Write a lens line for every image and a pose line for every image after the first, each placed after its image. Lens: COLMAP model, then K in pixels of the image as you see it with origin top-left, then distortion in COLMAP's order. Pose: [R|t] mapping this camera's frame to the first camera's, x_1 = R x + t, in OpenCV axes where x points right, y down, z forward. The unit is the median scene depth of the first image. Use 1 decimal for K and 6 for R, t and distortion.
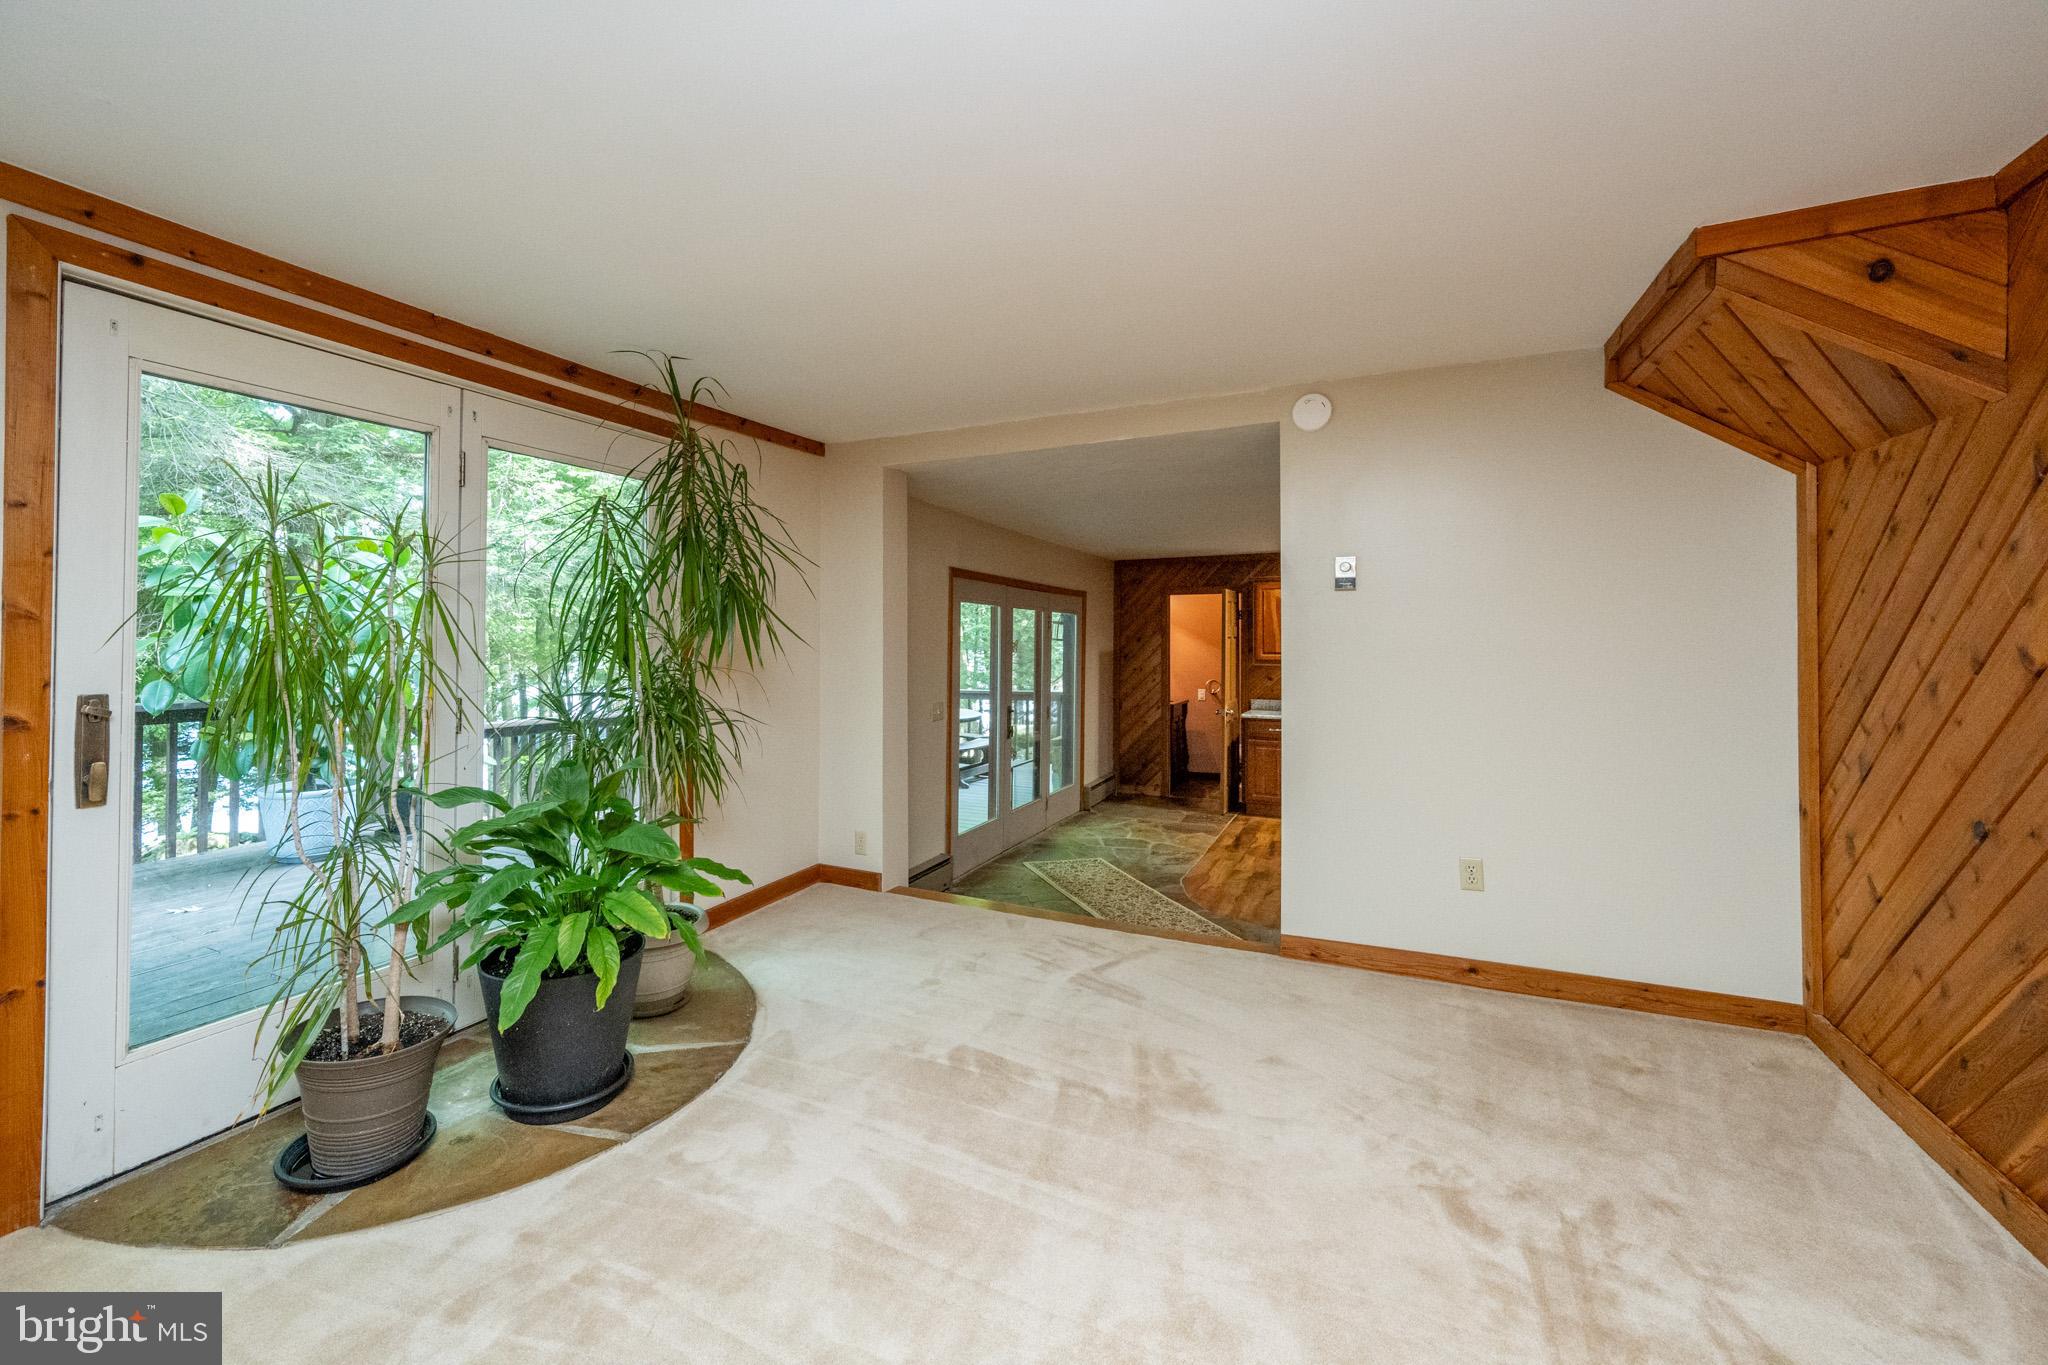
lens RADIAL K [[840.0, 0, 933.4], [0, 840.0, 637.6], [0, 0, 1]] dist [-0.001753, -0.000302]
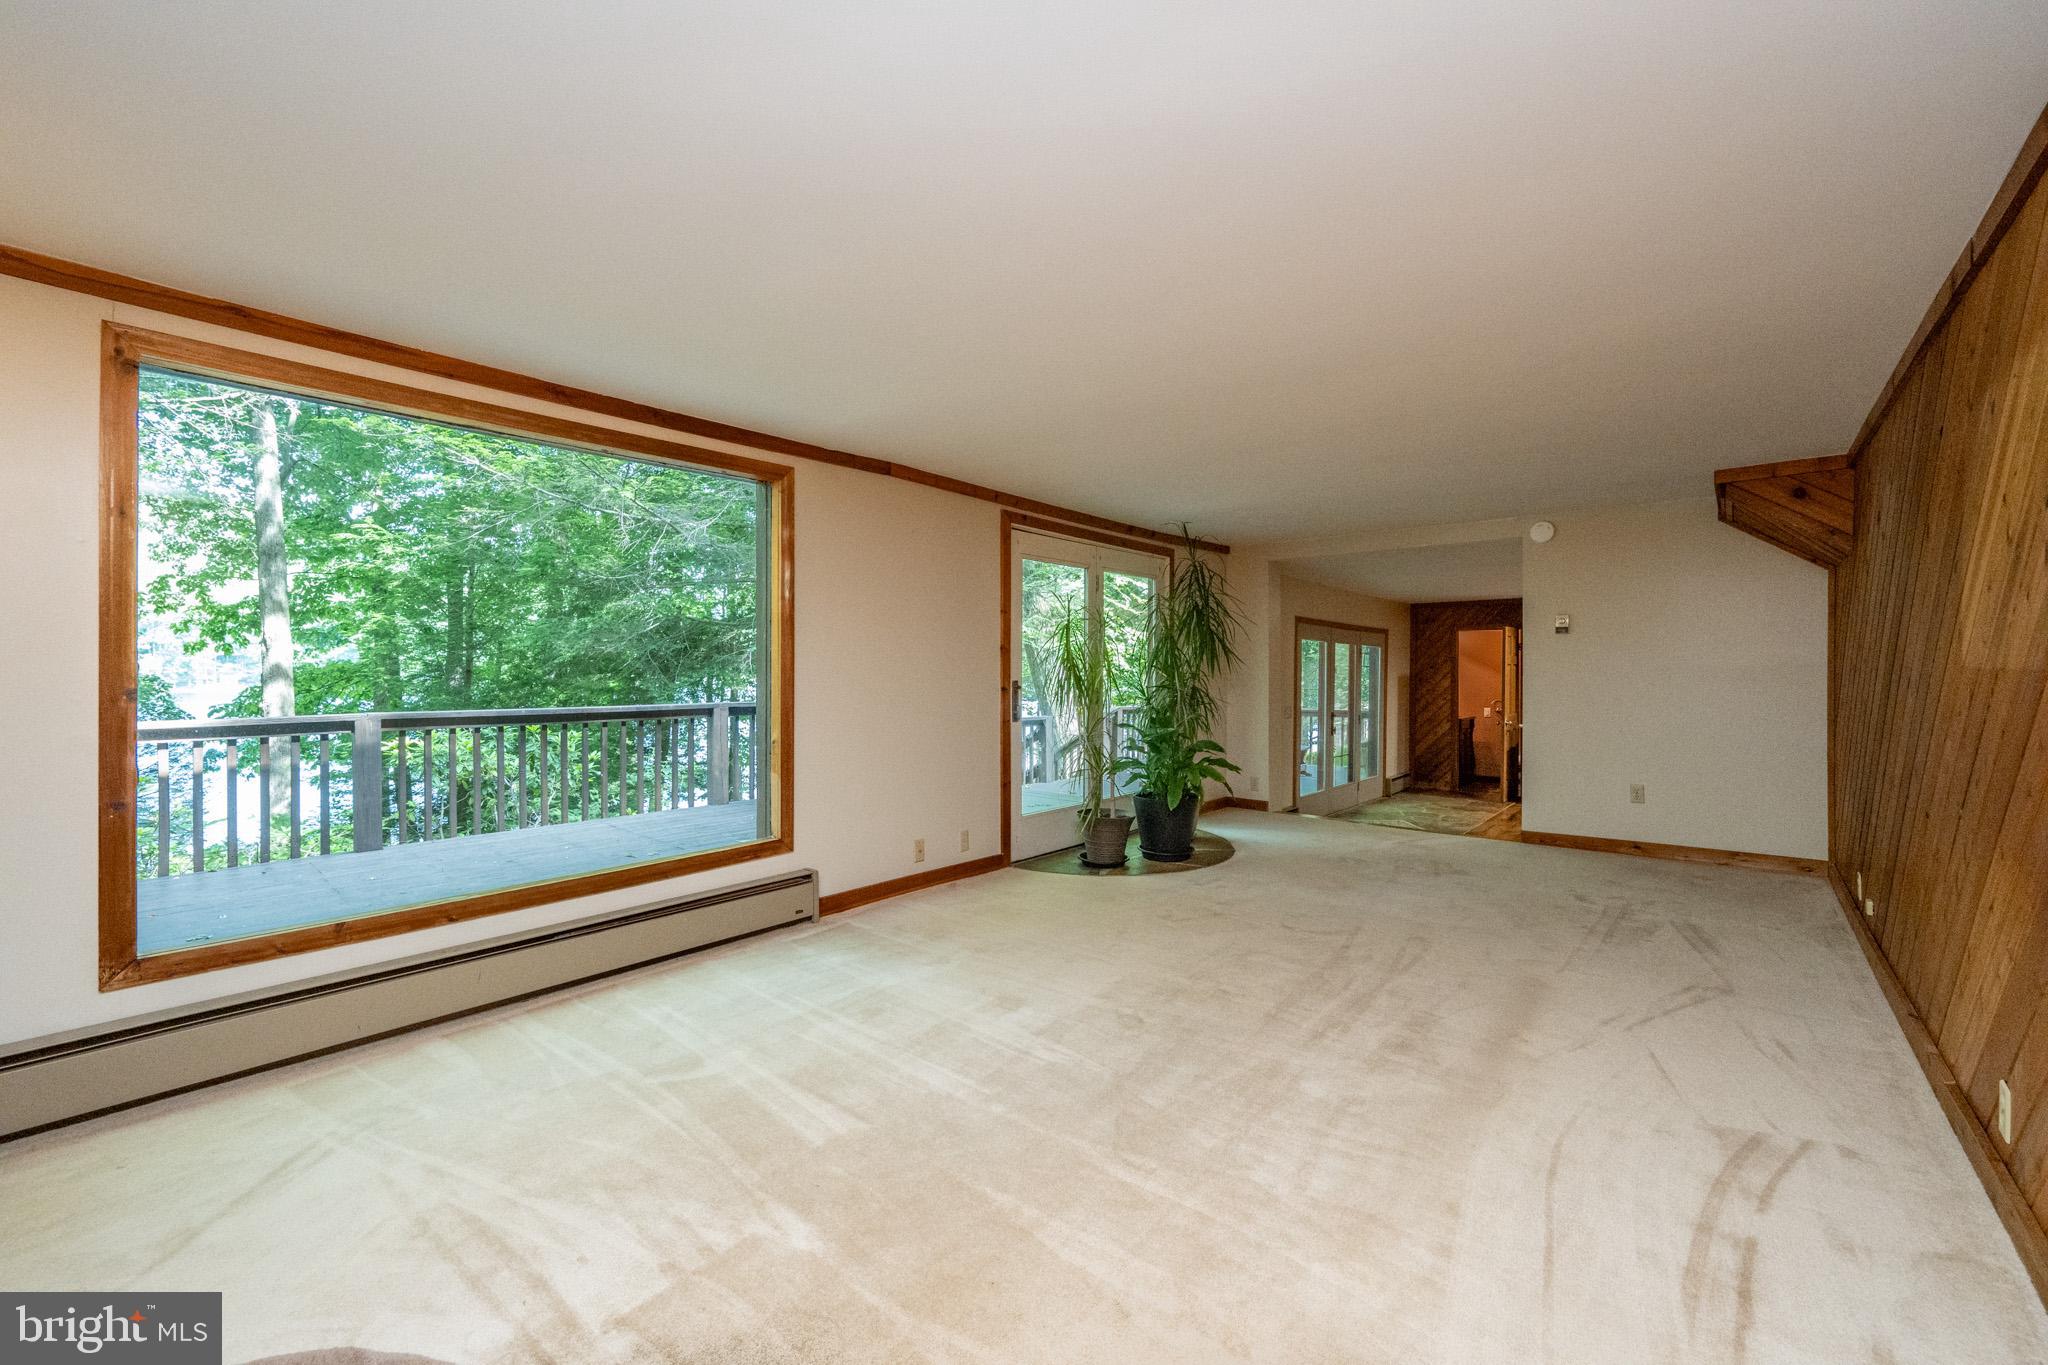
lens RADIAL K [[825.6, 0, 1018.3], [0, 825.6, 668.8], [0, 0, 1]] dist [0.001063, 0.000055]
pose [[0.975707, 0.001489, -0.219077, -0.222270], [-0.001548, 0.999999, -0.000096, 0.016802], [0.219076, 0.000433, 0.975708, -0.864152]]
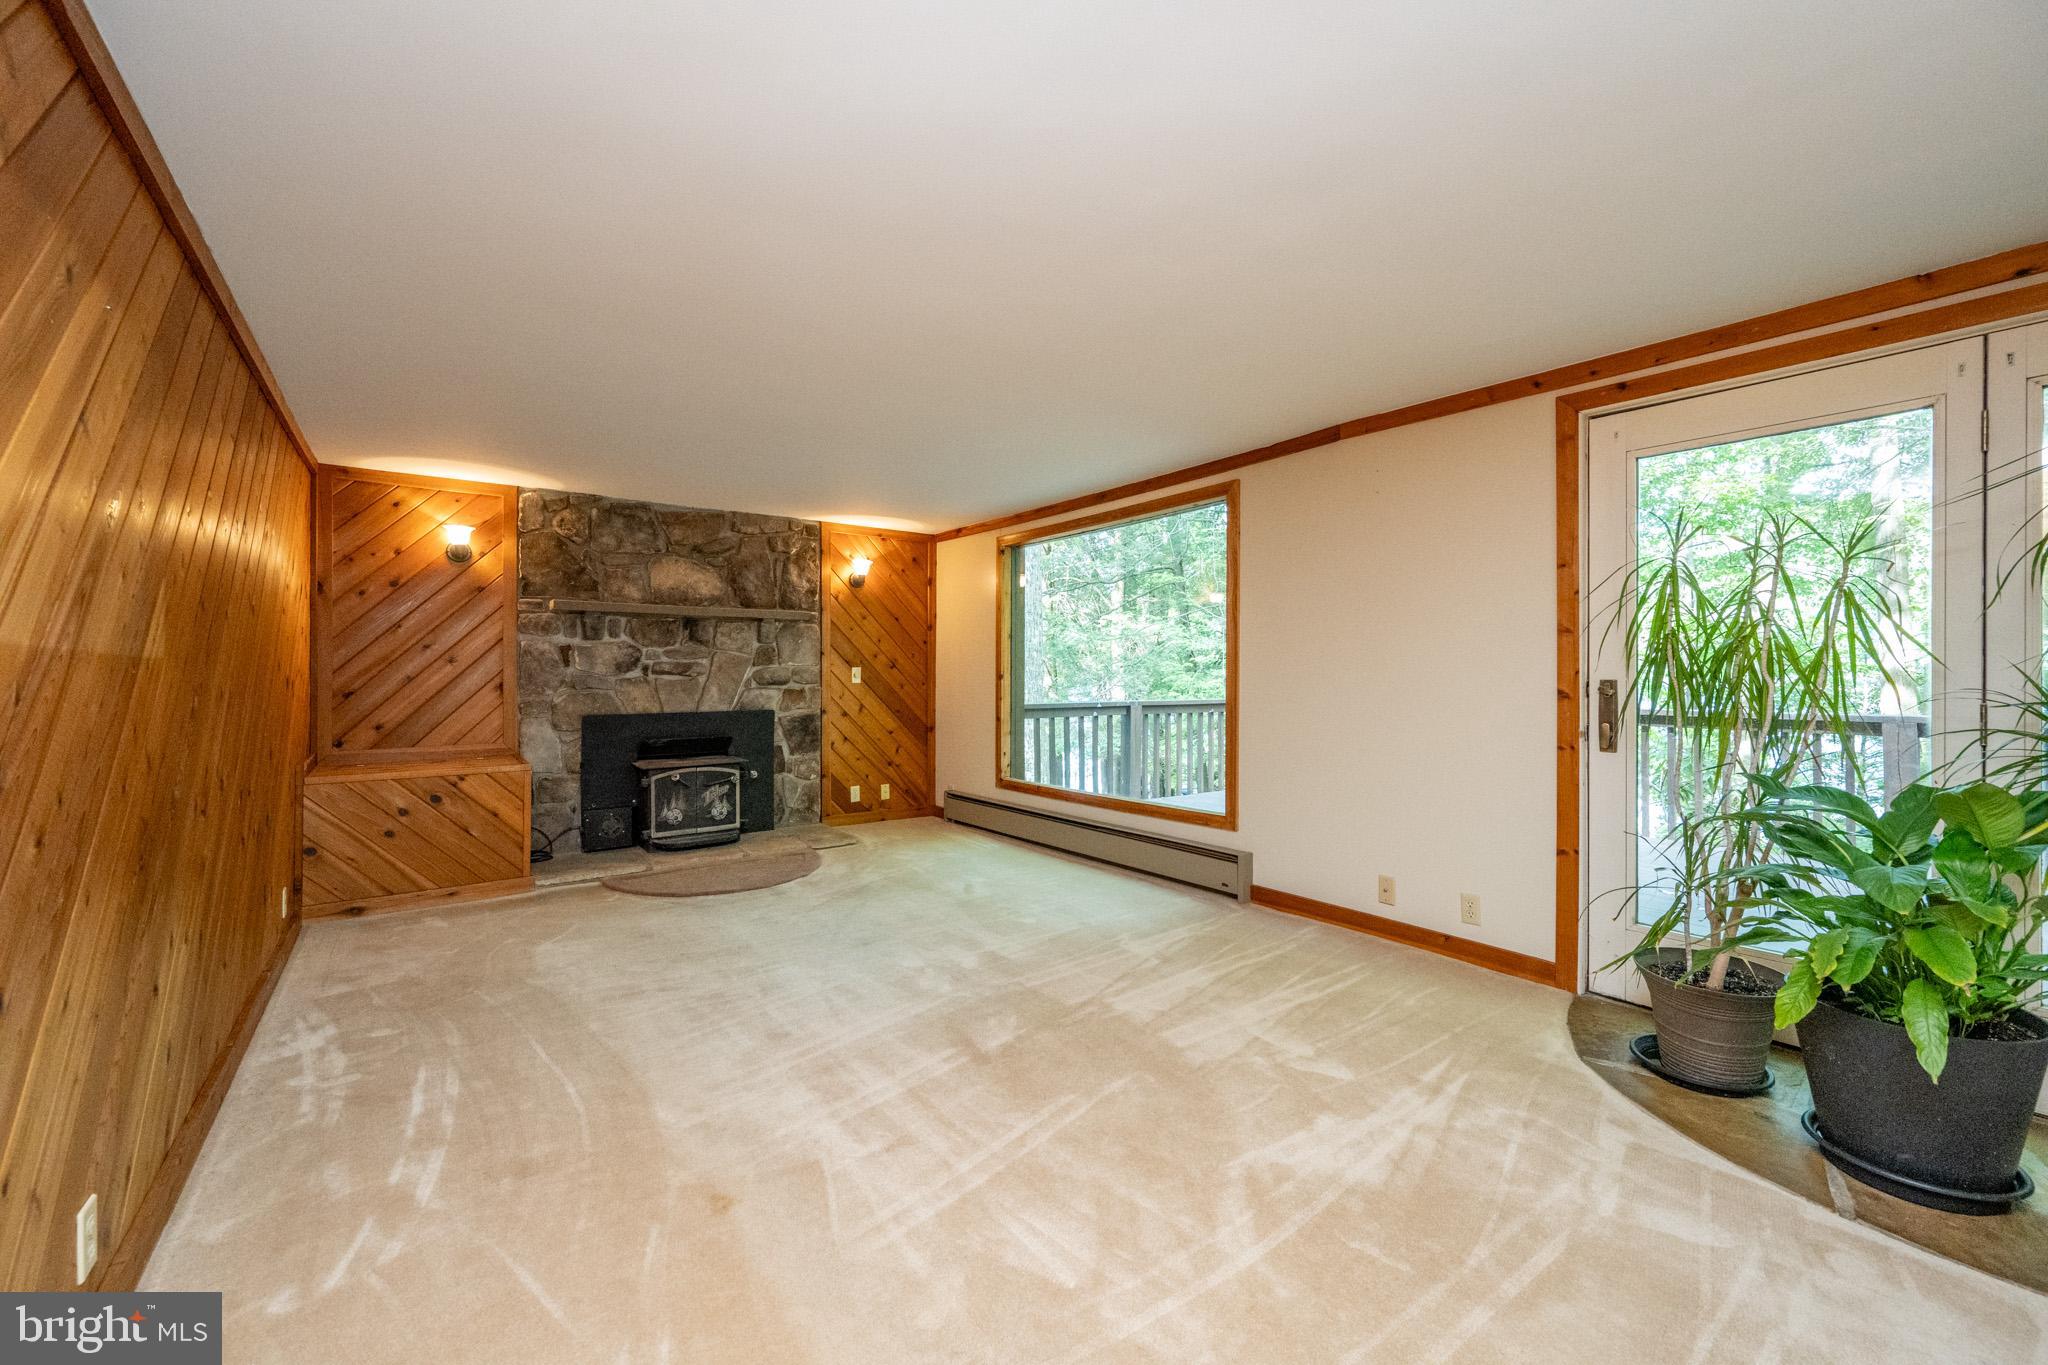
lens RADIAL K [[825.6, 0, 1018.3], [0, 825.6, 668.8], [0, 0, 1]] dist [0.001063, 0.000055]
pose [[-0.435369, 0.000211, -0.900252, 0.459002], [0.006180, 0.999977, -0.002755, 0.025187], [0.900231, -0.006763, -0.435361, 0.374605]]
